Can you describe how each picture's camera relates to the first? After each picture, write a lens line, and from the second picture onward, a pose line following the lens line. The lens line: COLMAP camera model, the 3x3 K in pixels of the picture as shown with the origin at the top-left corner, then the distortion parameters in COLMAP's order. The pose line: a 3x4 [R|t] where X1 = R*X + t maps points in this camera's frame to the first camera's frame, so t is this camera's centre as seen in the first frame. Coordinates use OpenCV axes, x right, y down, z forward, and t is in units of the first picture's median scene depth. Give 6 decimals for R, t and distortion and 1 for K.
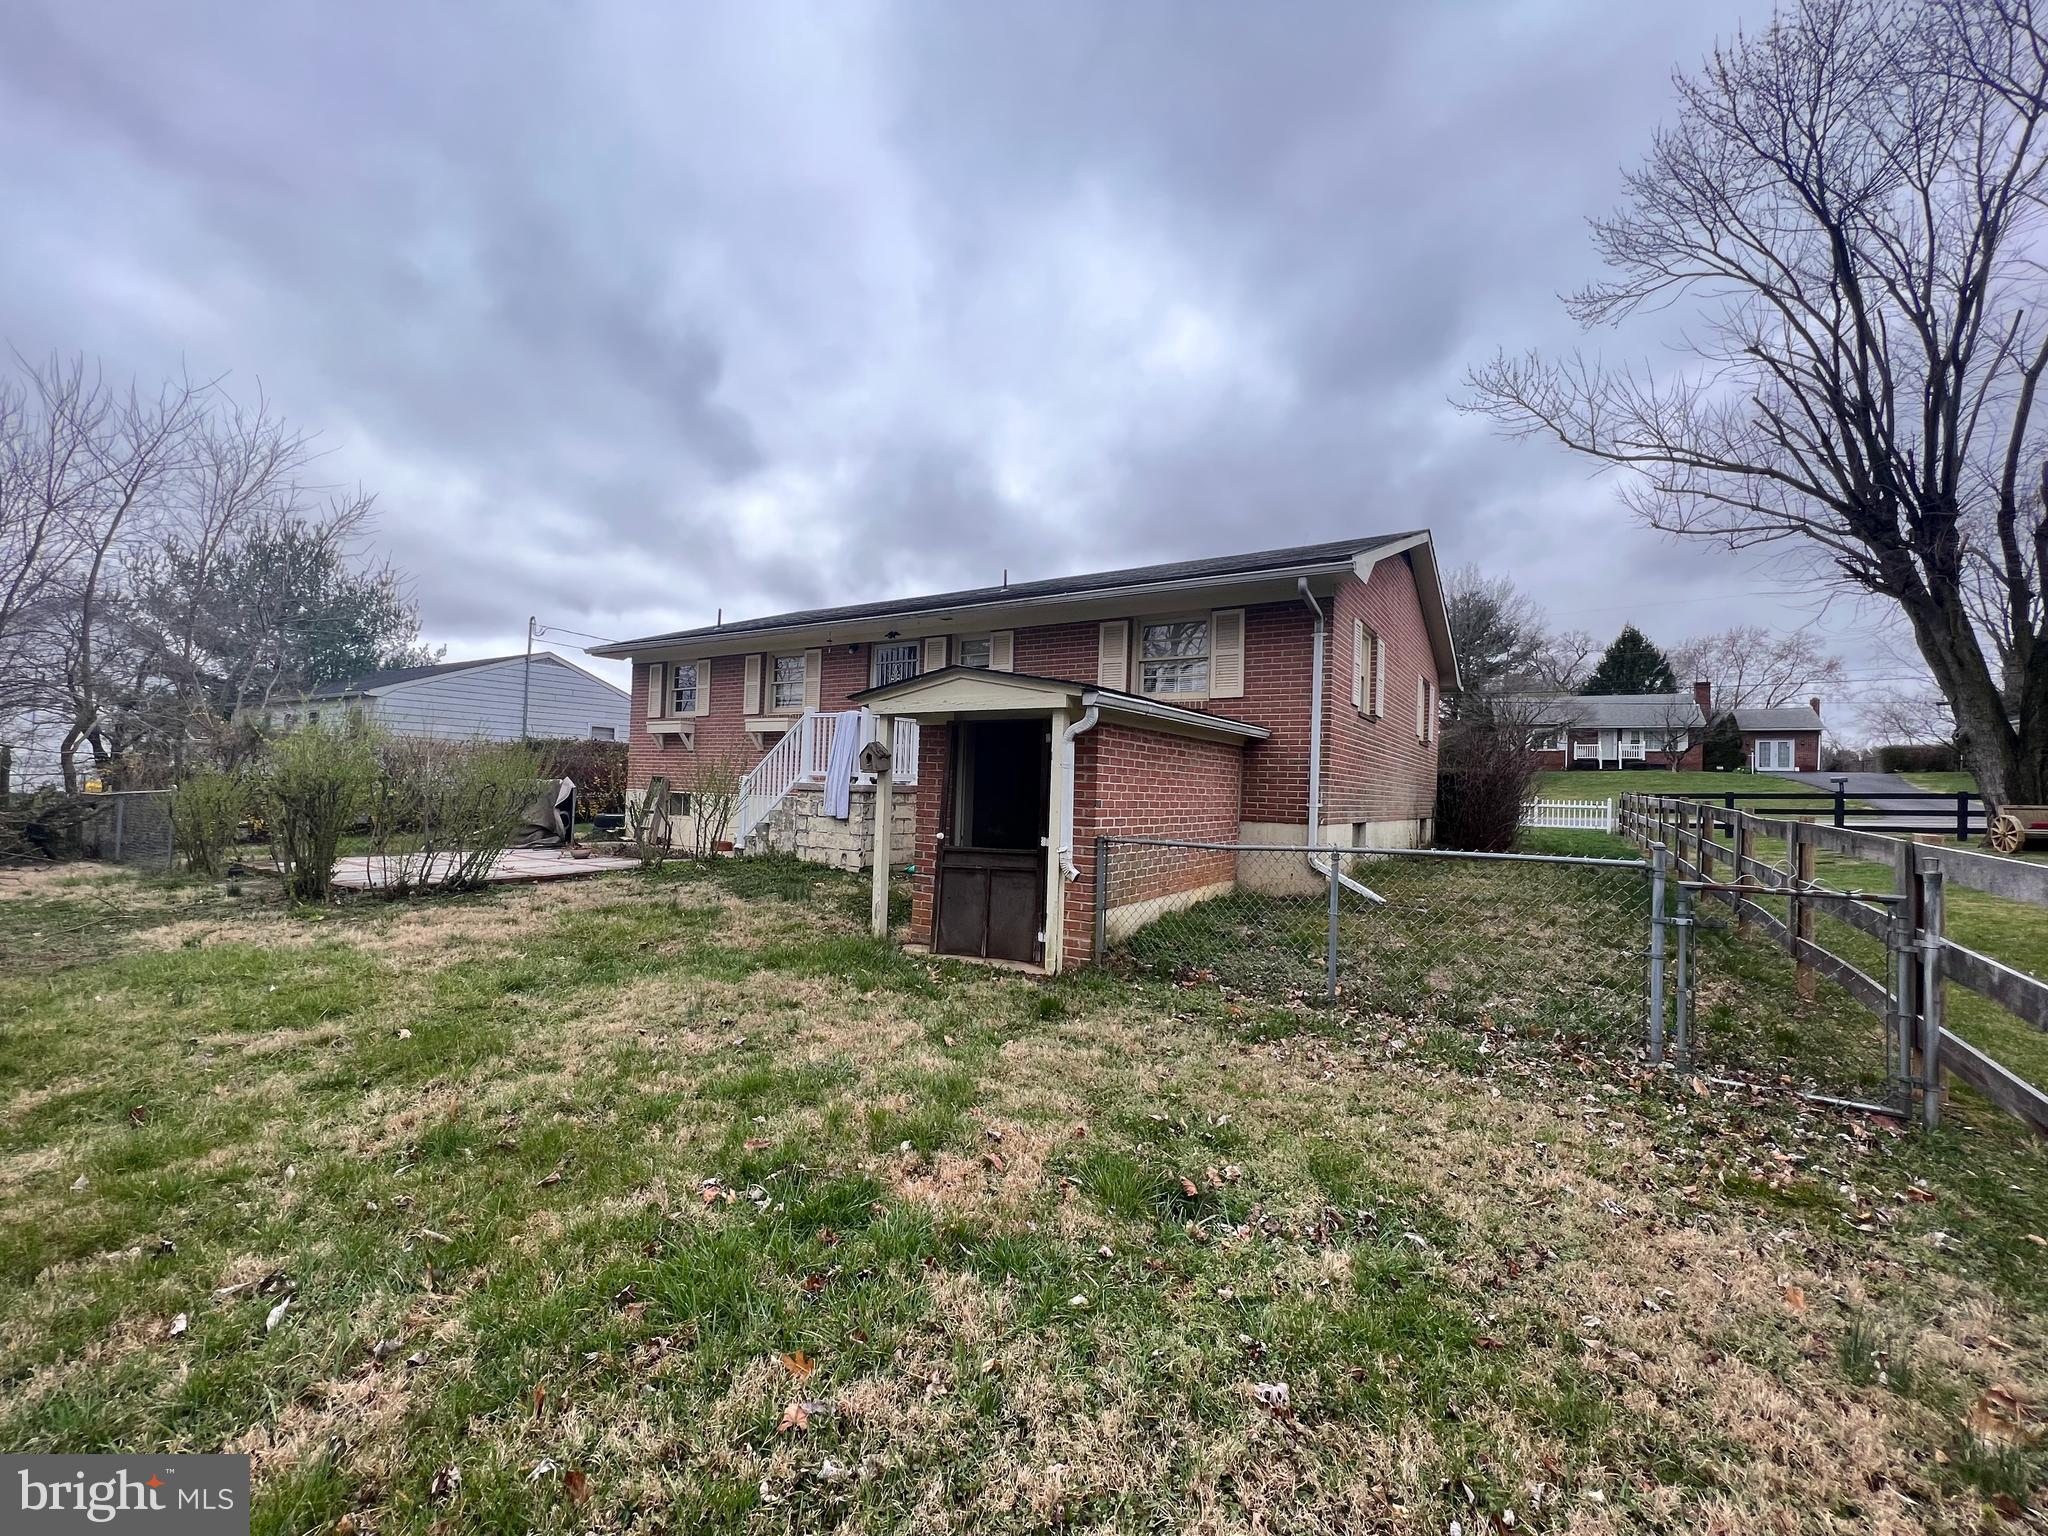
lens RADIAL K [[816.9, 0, 1018.2], [0, 816.9, 778.2], [0, 0, 1]] dist [0.001124, -0.000752]
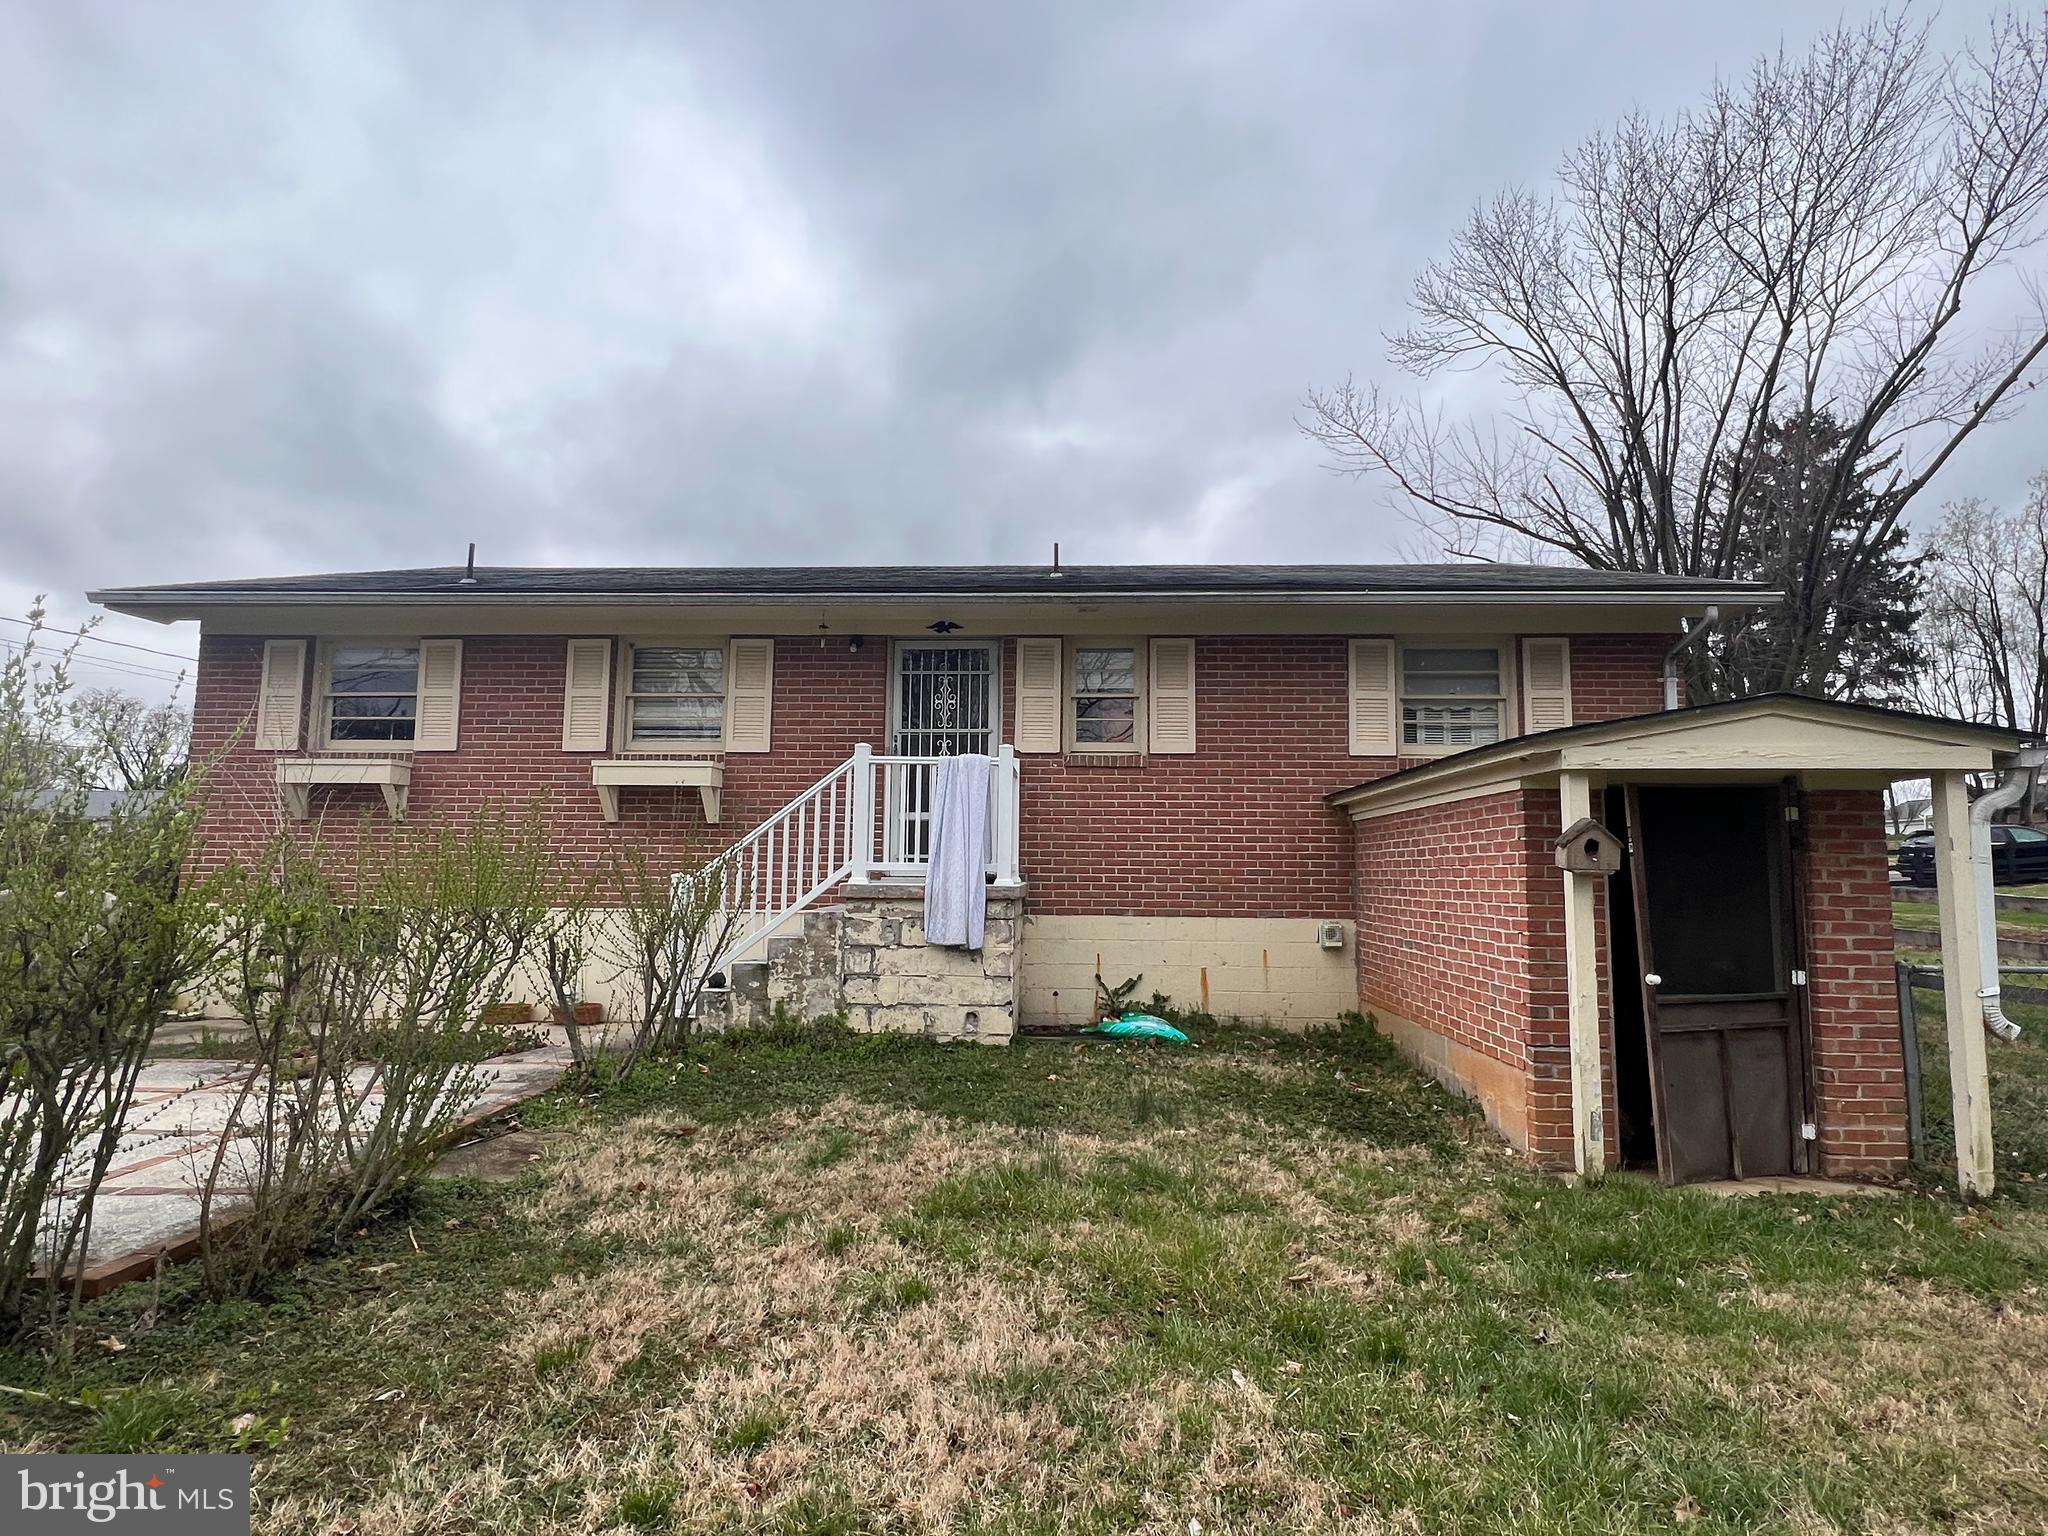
lens RADIAL K [[1065.1, 0, 1024.8], [0, 1065.1, 785.5], [0, 0, 1]] dist [-0.003989, -0.001003]
pose [[0.861220, 0.021072, 0.507796, -0.493486], [0.011278, 0.998102, -0.060546, -0.014938], [-0.508108, 0.057871, 0.859347, 0.322622]]
